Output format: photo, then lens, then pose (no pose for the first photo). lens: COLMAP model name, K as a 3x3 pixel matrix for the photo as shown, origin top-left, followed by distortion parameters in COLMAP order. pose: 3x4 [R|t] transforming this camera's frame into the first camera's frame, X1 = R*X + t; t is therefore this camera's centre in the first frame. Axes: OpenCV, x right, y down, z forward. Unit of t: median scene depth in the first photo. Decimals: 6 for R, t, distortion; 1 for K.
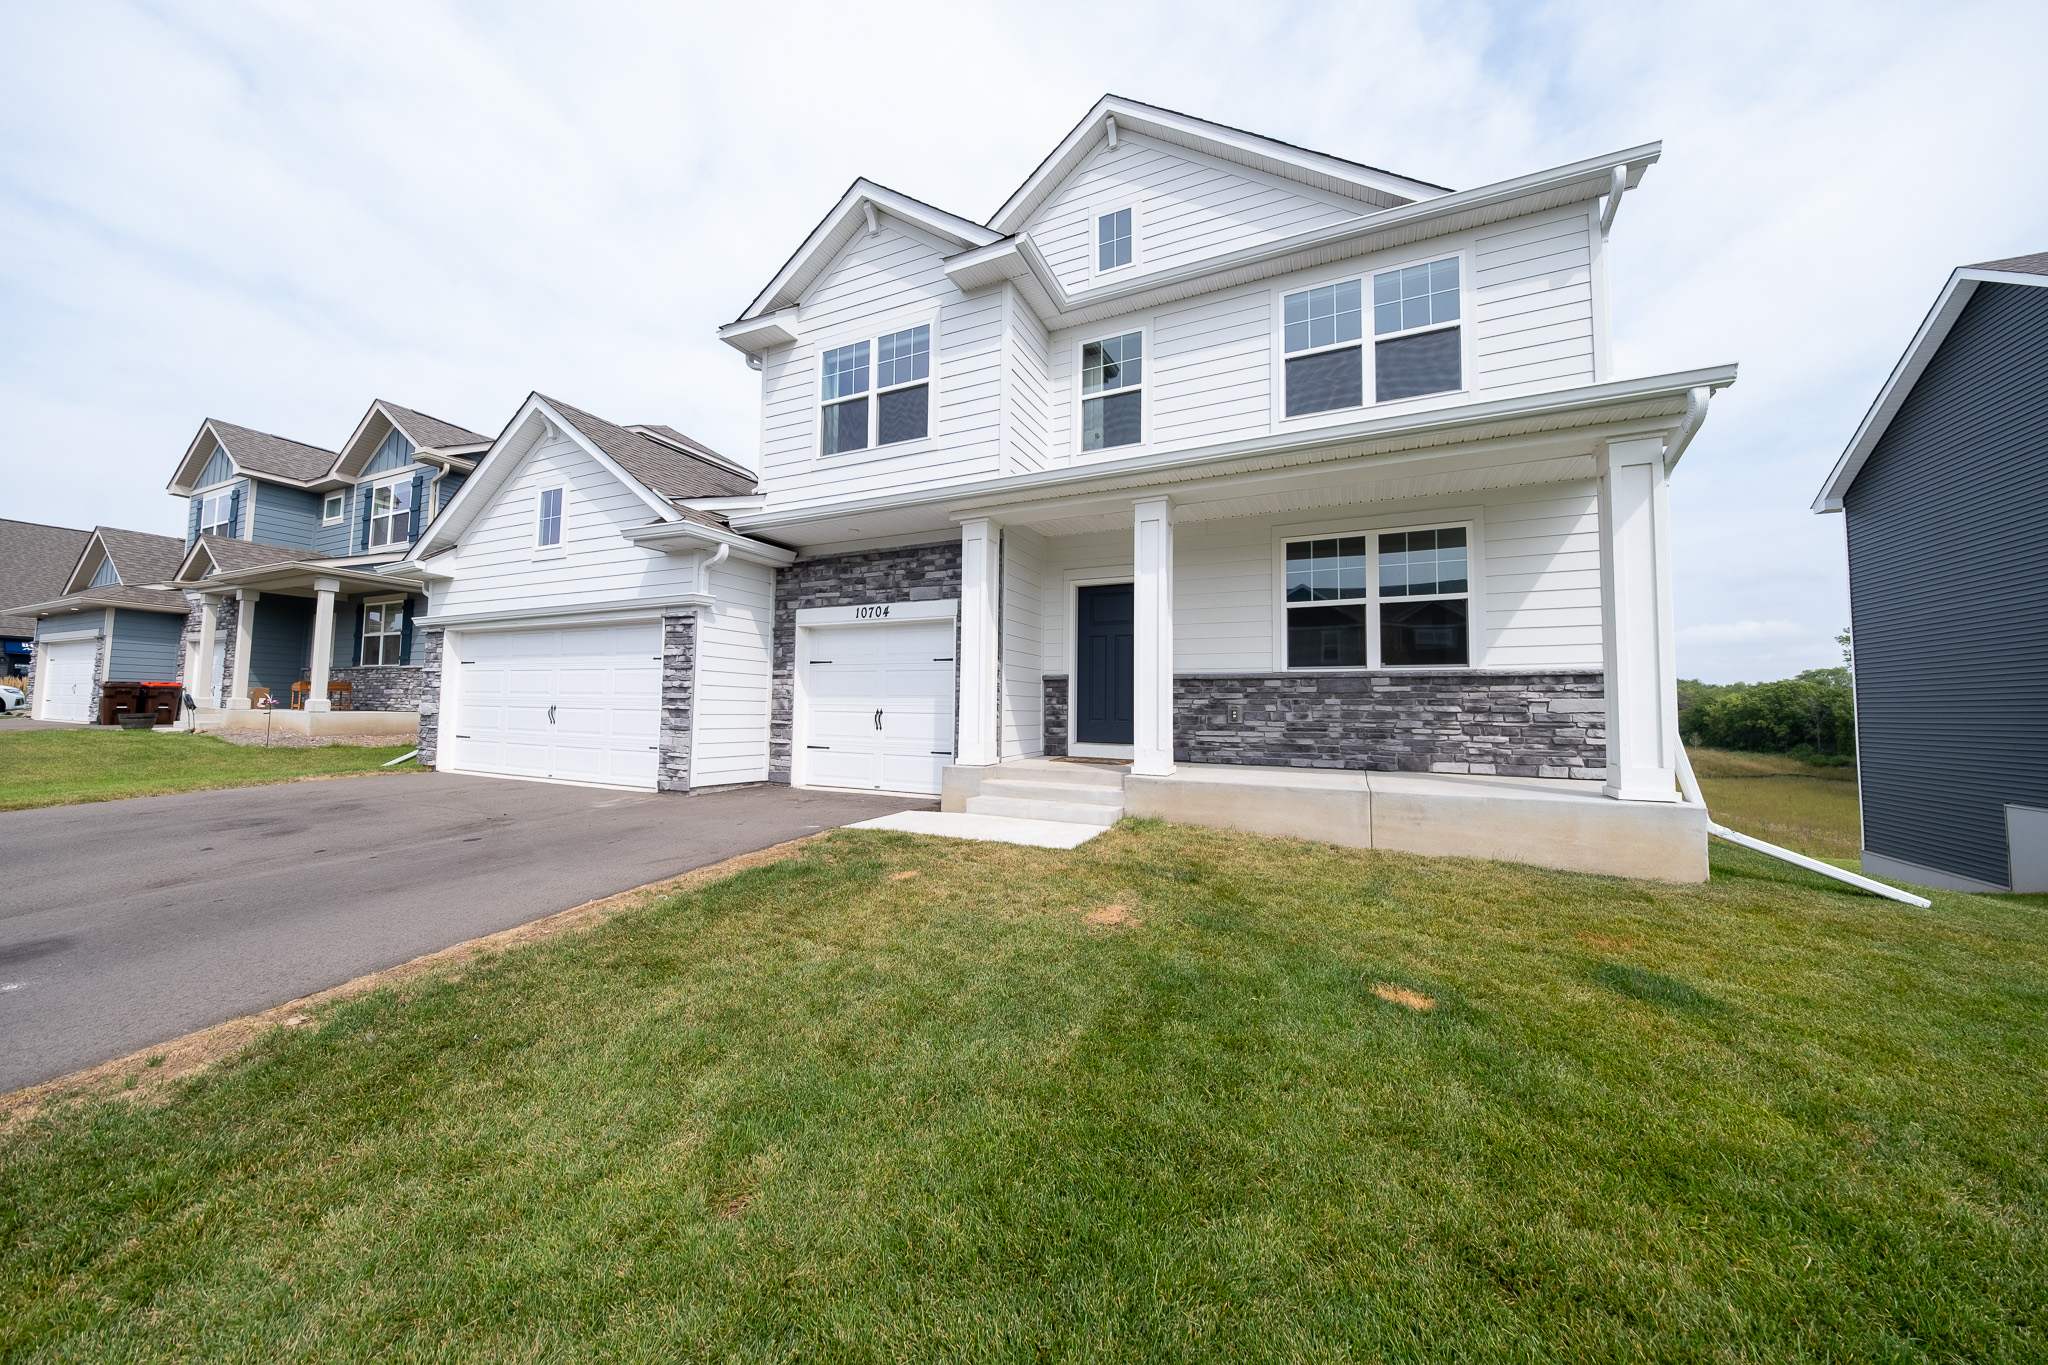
lens RADIAL K [[704.0, 0, 1024.0], [0, 704.0, 682.5], [0, 0, 1]] dist [0.001854, 0.000131]
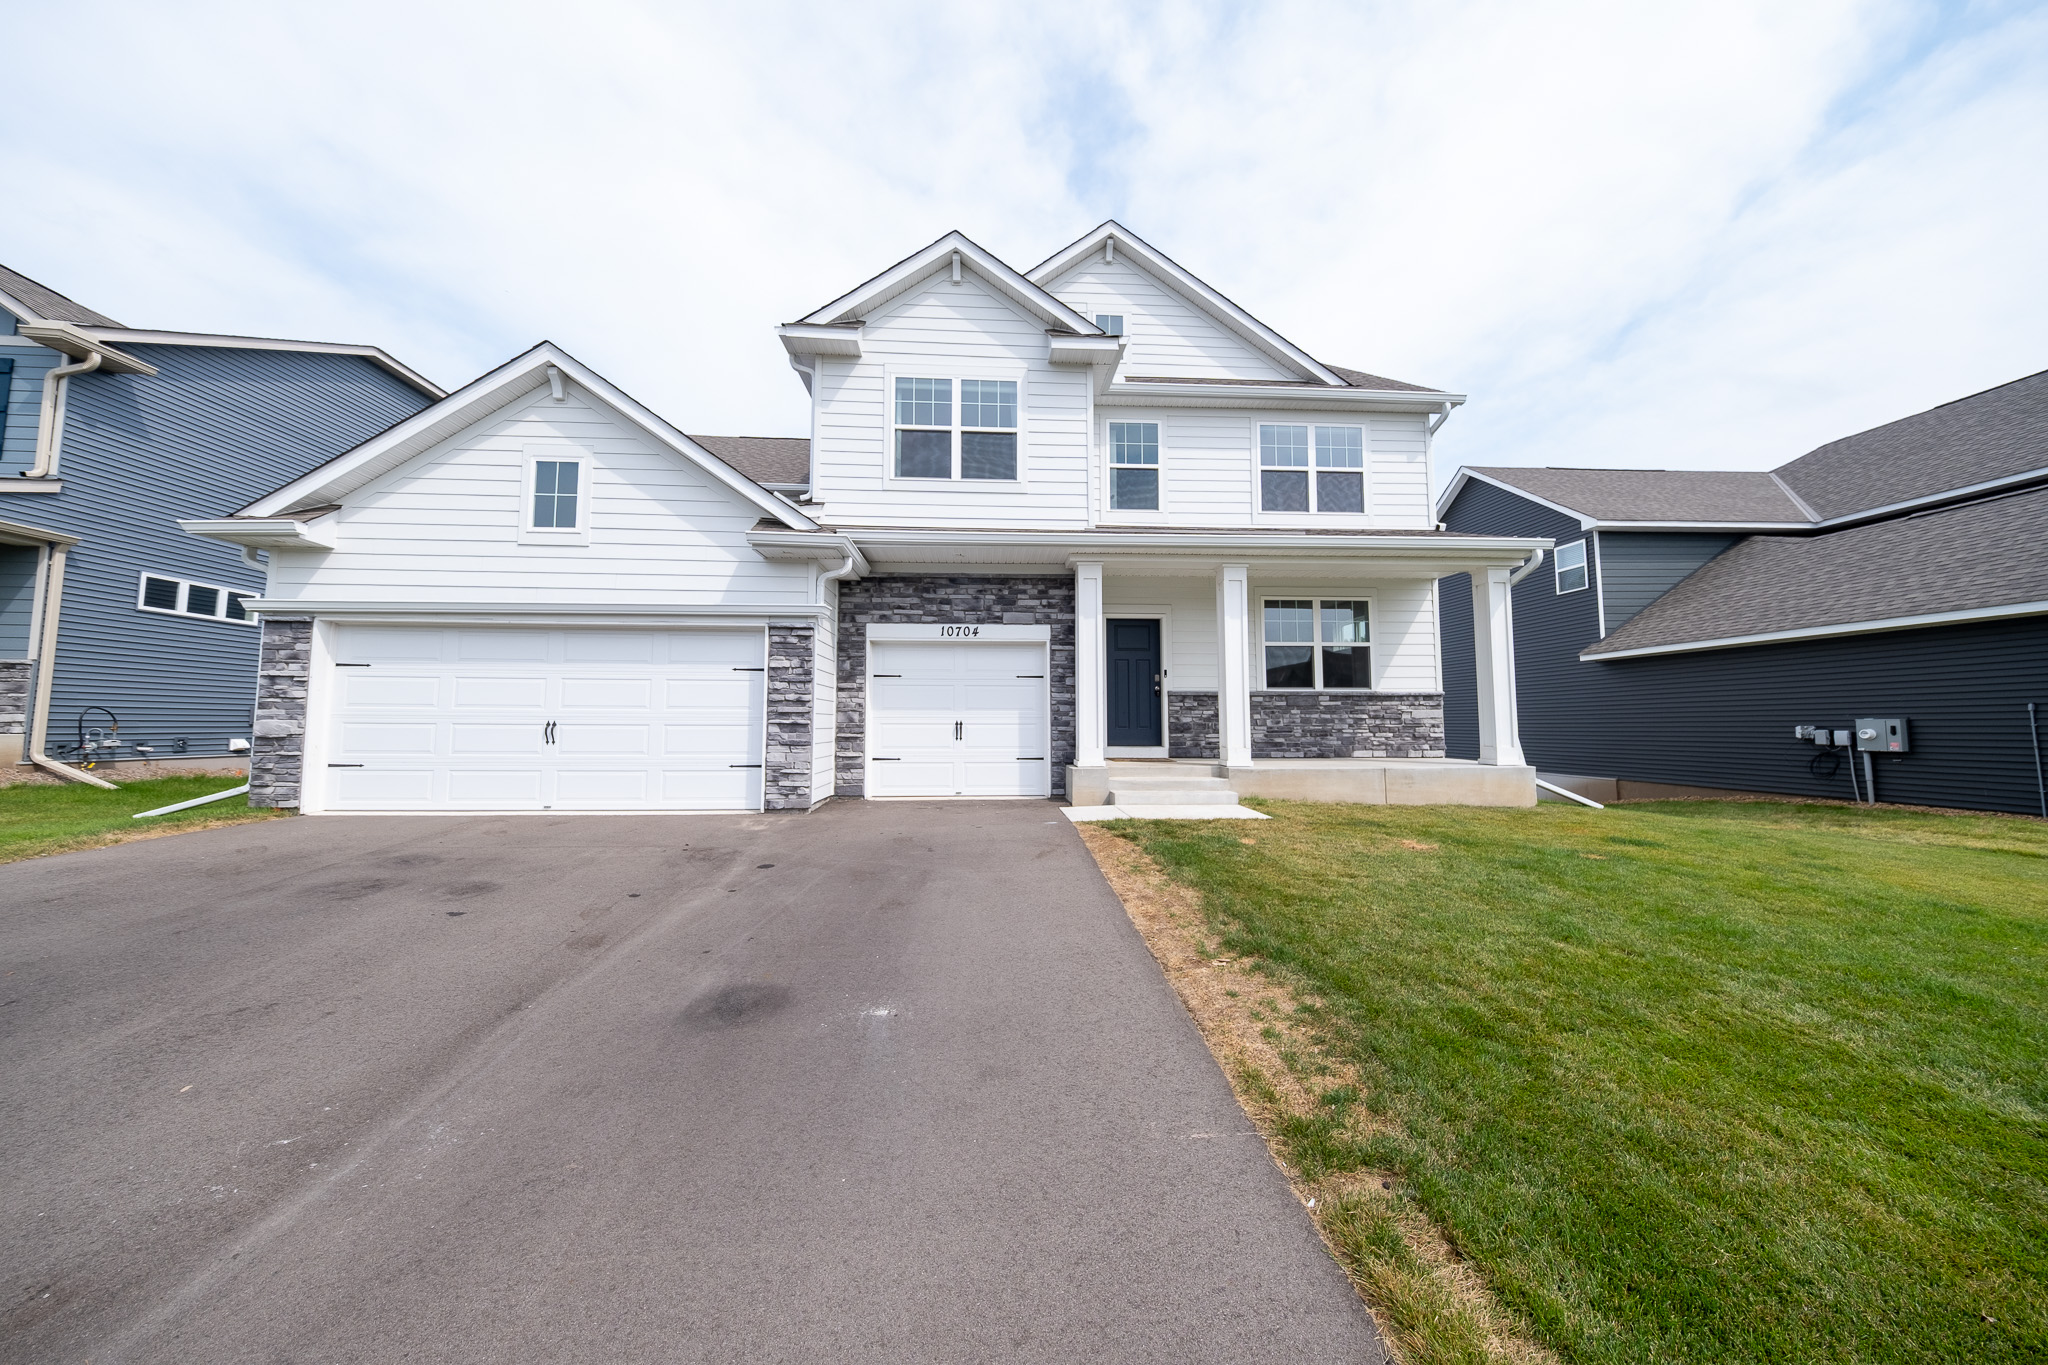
lens RADIAL K [[704.0, 0, 1024.0], [0, 704.0, 682.5], [0, 0, 1]] dist [0.001854, 0.000131]
pose [[0.868530, 0.014720, 0.495417, -0.682346], [-0.009240, 0.999866, -0.013508, -0.007892], [-0.495550, 0.007154, 0.868550, 0.010839]]
